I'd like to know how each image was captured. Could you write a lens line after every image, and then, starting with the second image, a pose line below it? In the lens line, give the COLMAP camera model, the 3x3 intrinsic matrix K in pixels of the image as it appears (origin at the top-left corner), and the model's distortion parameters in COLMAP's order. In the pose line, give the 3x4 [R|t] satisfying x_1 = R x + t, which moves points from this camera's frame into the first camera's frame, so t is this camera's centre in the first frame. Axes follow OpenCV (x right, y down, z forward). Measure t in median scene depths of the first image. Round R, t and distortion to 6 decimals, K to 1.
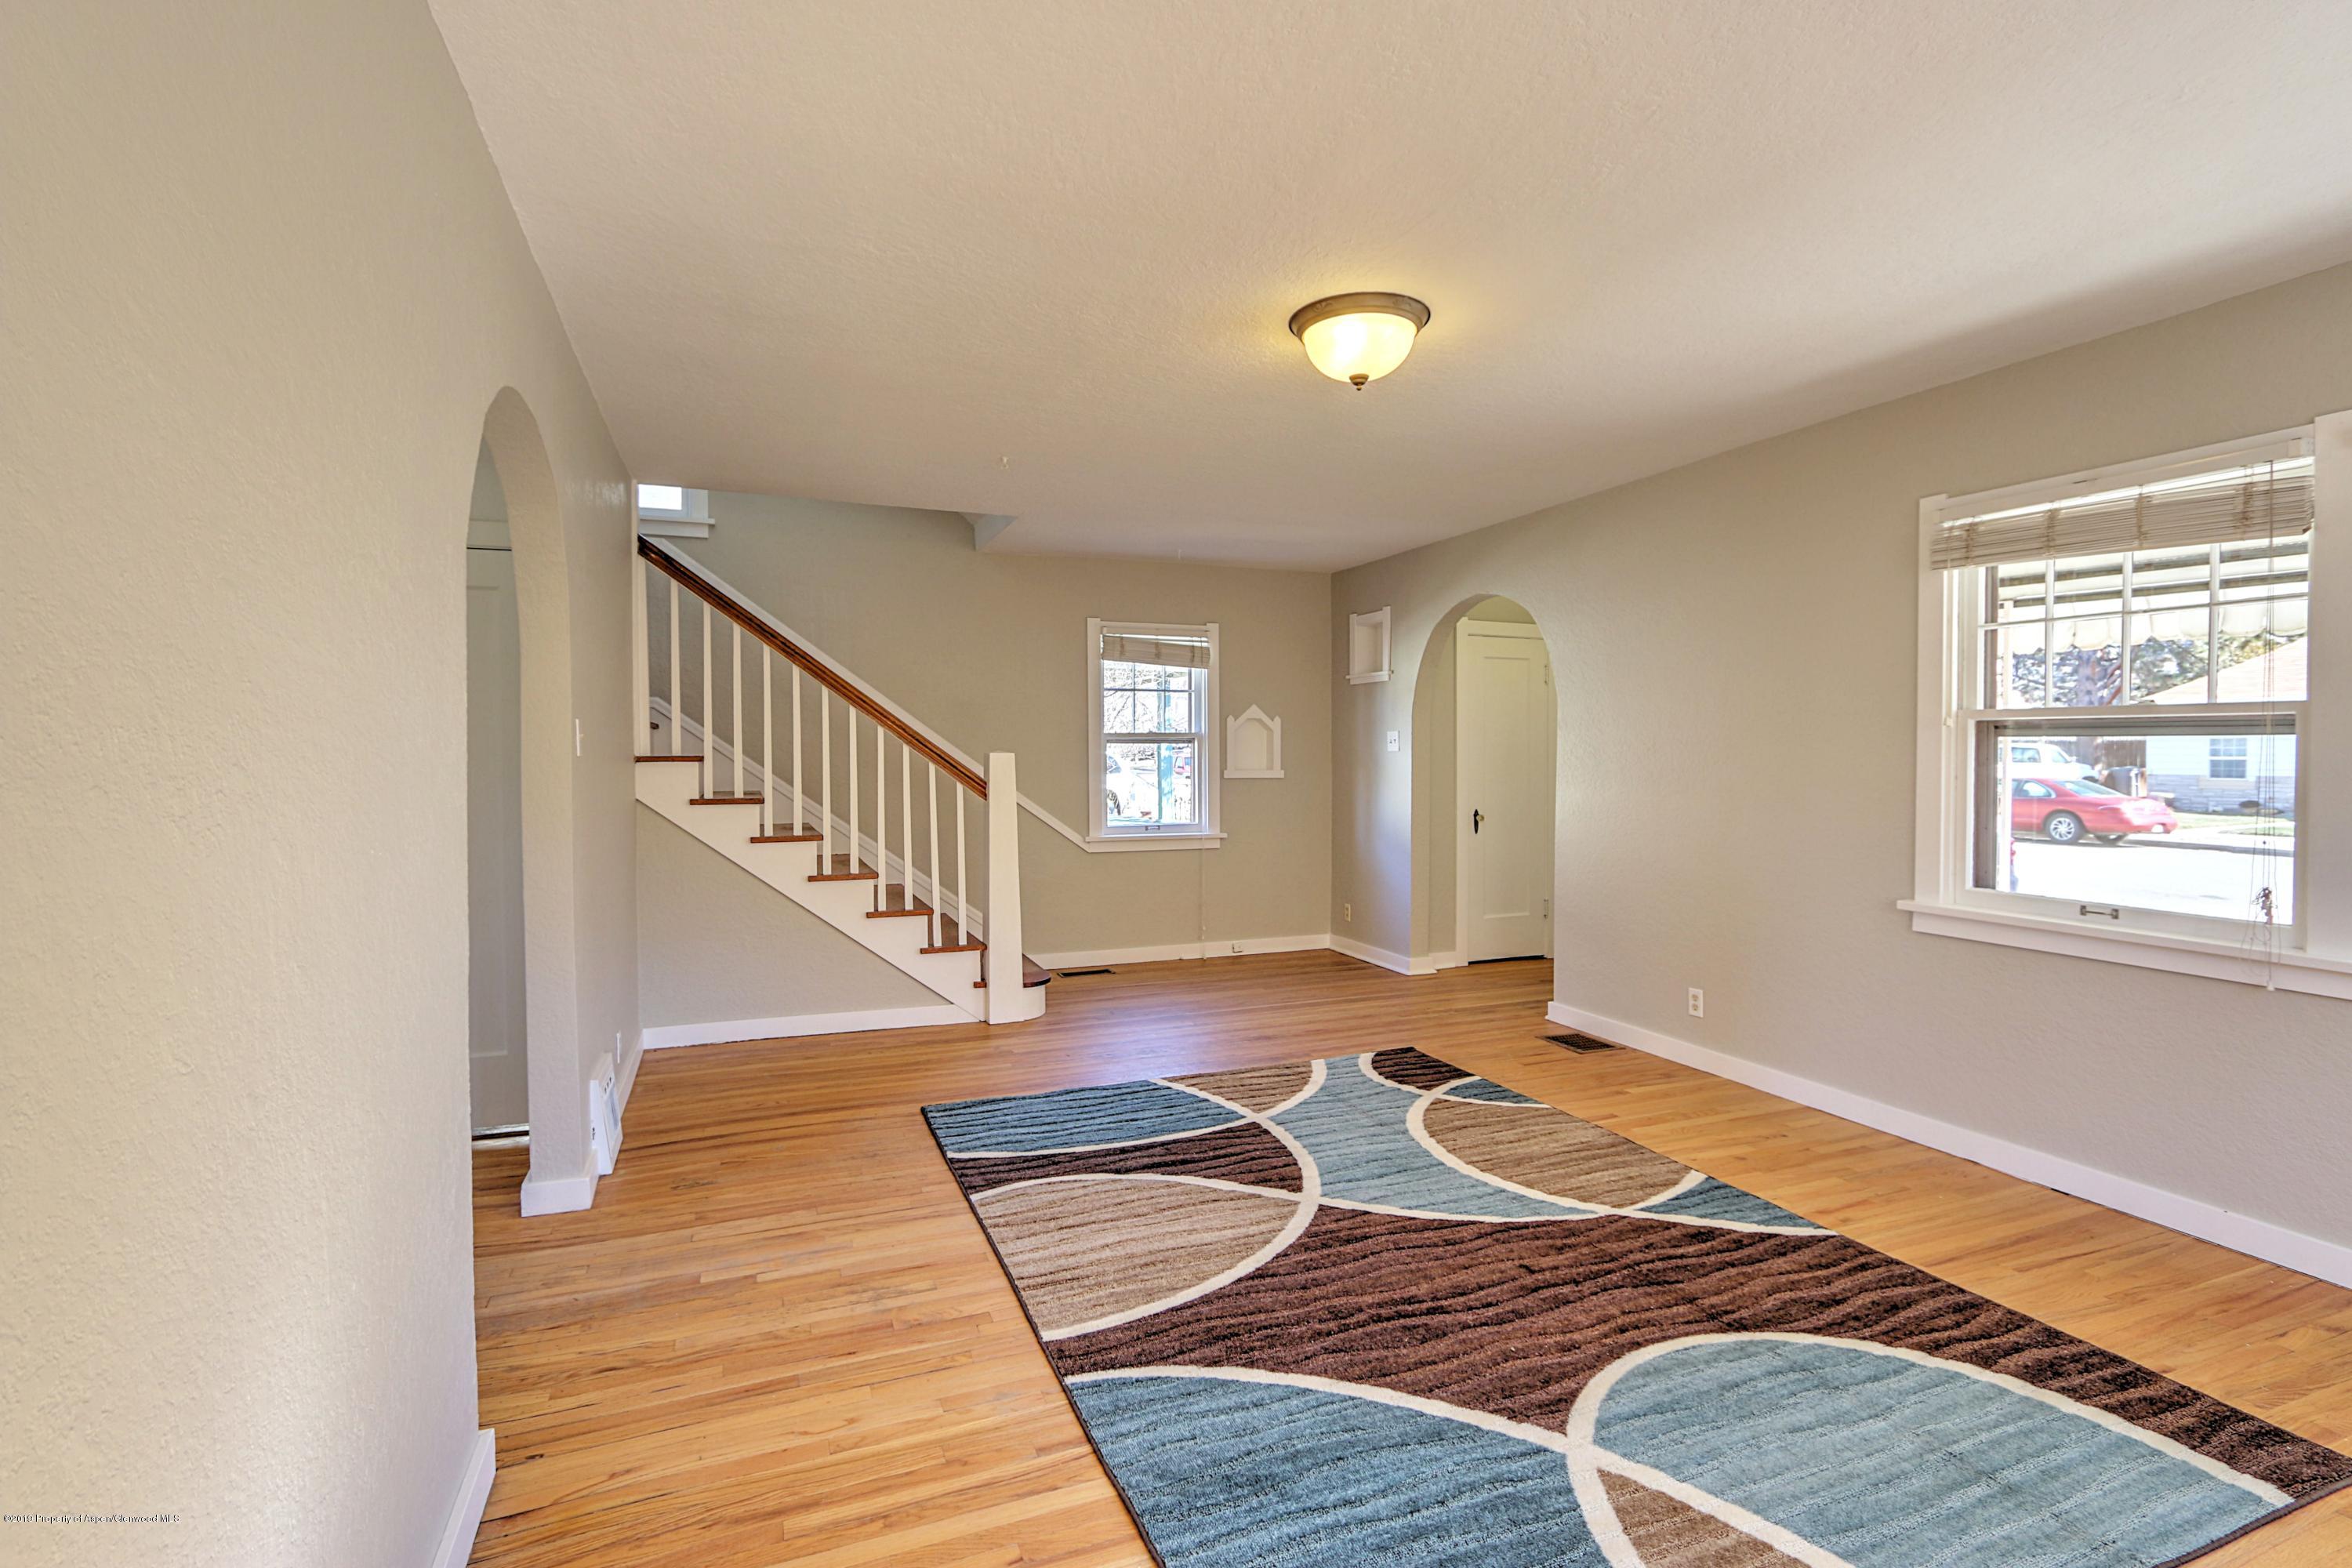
lens RADIAL K [[1083.0, 0, 1173.5], [0, 1083.0, 774.4], [0, 0, 1]] dist [-0.016100, 0.001084]
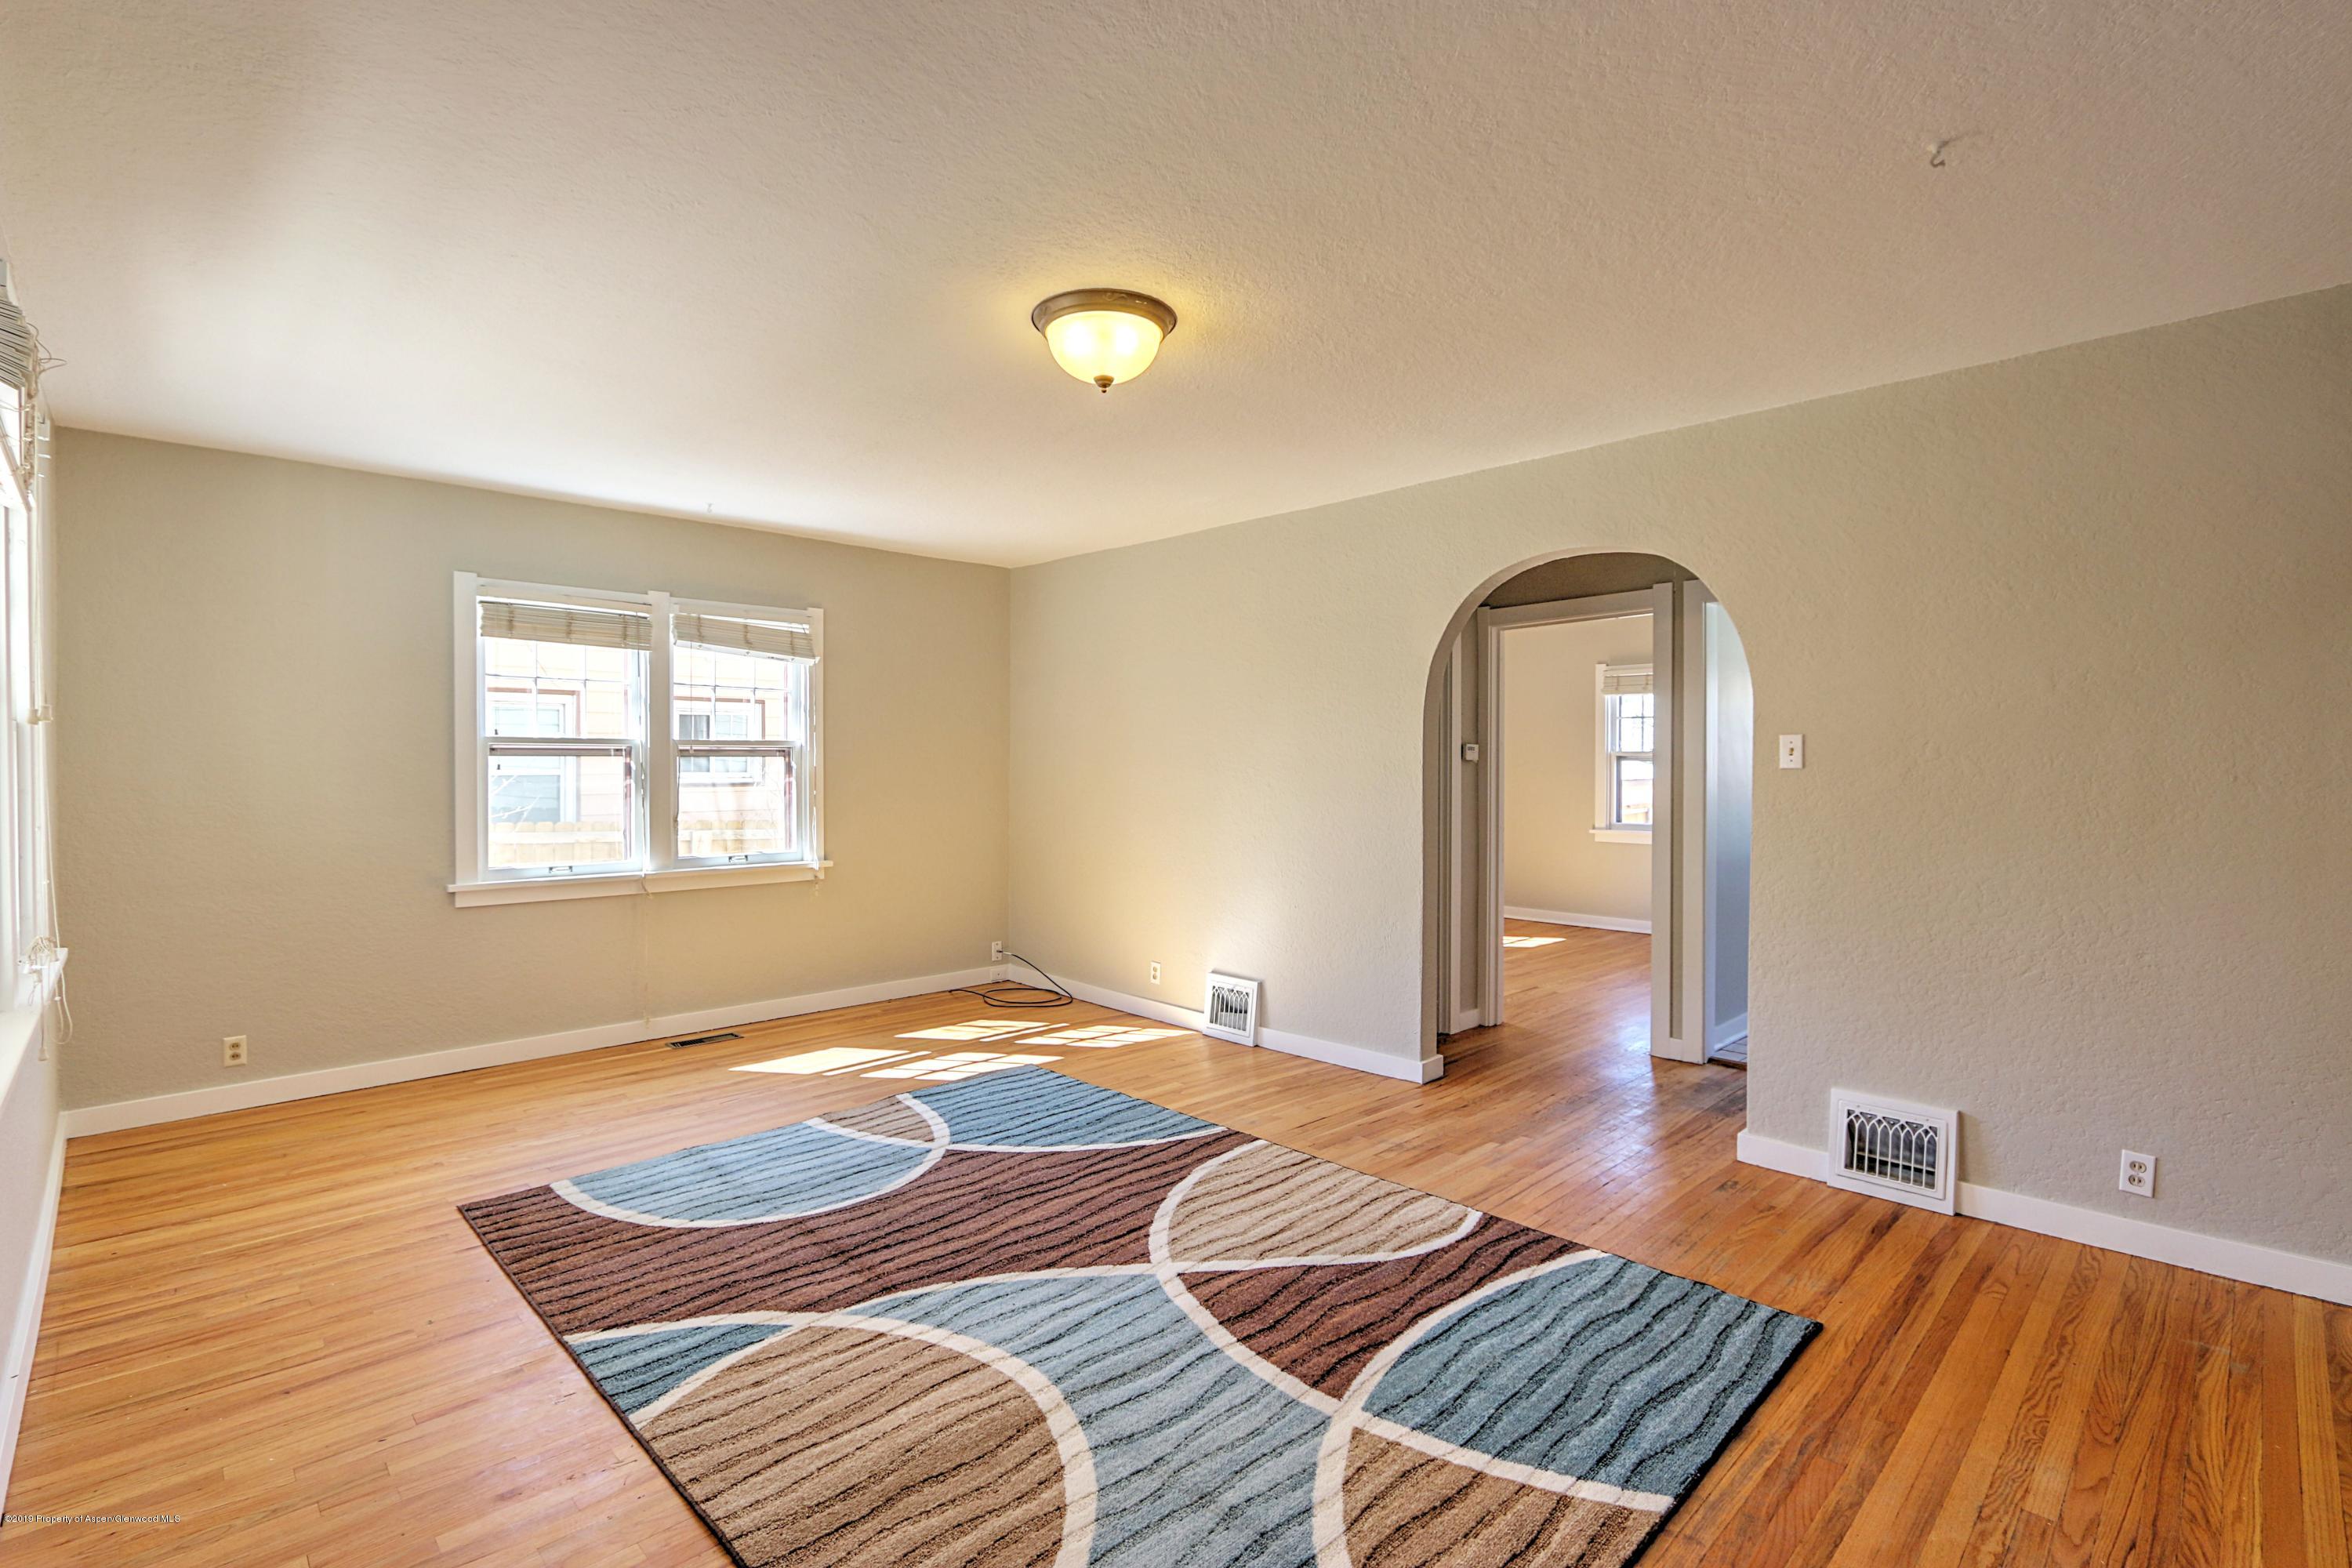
lens RADIAL K [[1079.7, 0, 1163.8], [0, 1079.7, 772.2], [0, 0, 1]] dist [-0.022715, 0.005620]
pose [[-0.922999, 0.008231, -0.384713, 0.371552], [-0.005074, 0.999424, 0.033556, -0.038026], [0.384768, 0.032925, -0.922426, 1.443214]]
